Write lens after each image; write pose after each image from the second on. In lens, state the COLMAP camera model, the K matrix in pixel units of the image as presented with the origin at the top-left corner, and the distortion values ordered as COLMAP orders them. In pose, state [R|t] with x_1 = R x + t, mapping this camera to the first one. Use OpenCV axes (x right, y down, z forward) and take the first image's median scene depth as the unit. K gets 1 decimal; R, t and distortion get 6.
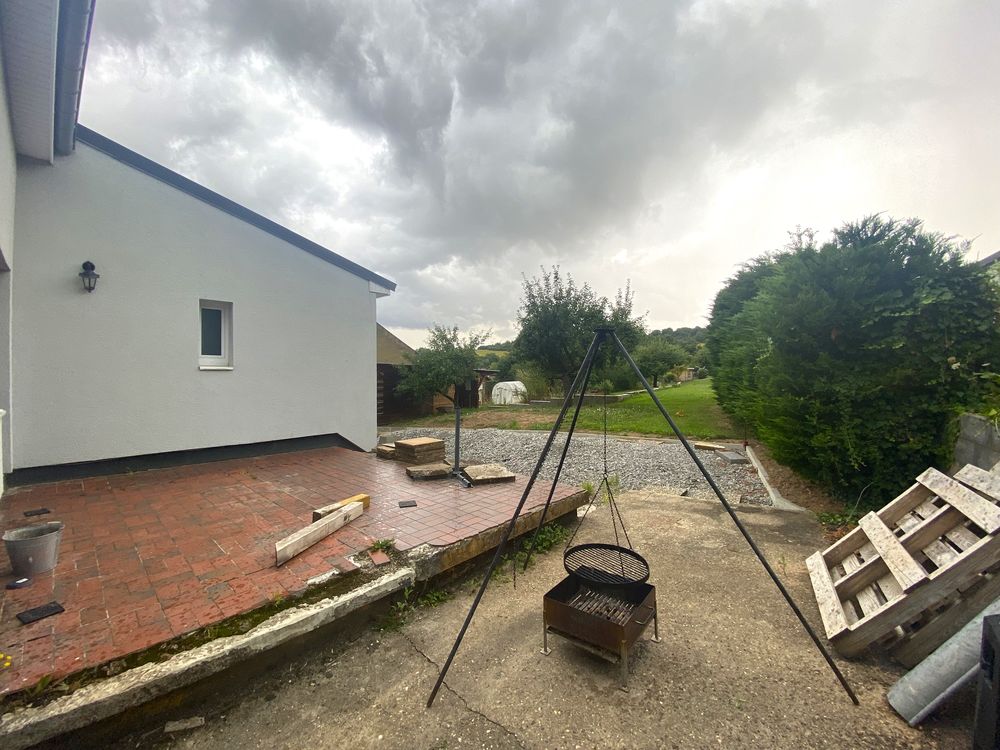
lens RADIAL K [[398.5, 0, 500.0], [0, 398.5, 375.0], [0, 0, 1]] dist [-0.000907, -0.000179]
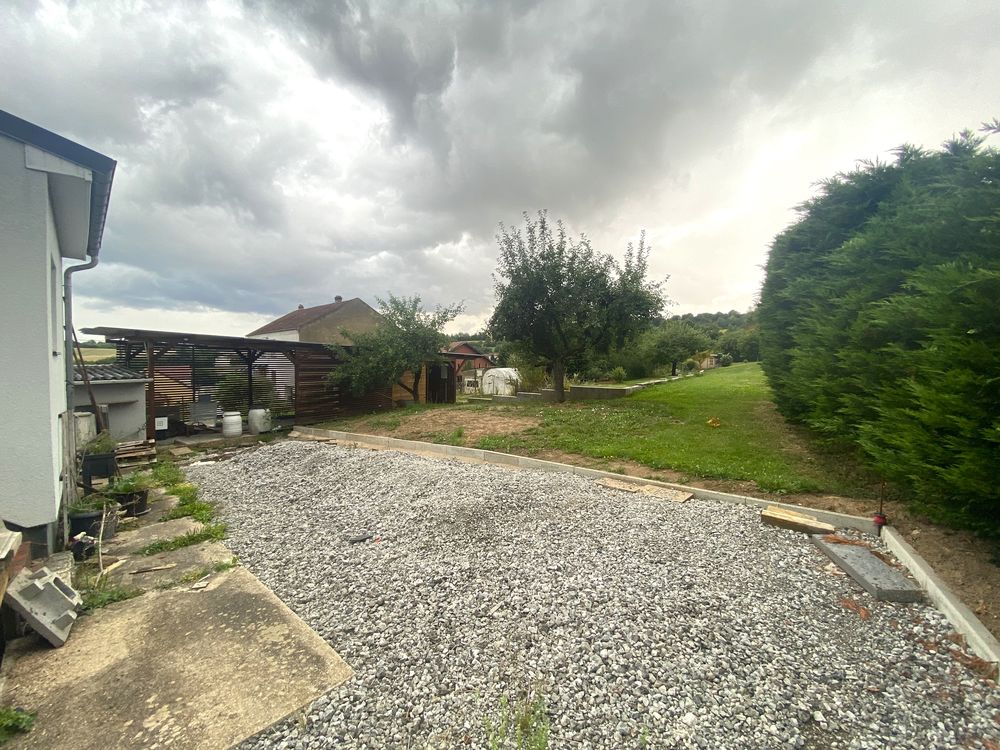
lens RADIAL K [[407.9, 0, 500.0], [0, 407.9, 375.0], [0, 0, 1]] dist [0.002797, 0.000375]
pose [[0.999456, 0.012733, -0.030440, 0.047605], [-0.011593, 0.999235, 0.037355, -0.000682], [0.030892, -0.036982, 0.998838, 0.127855]]
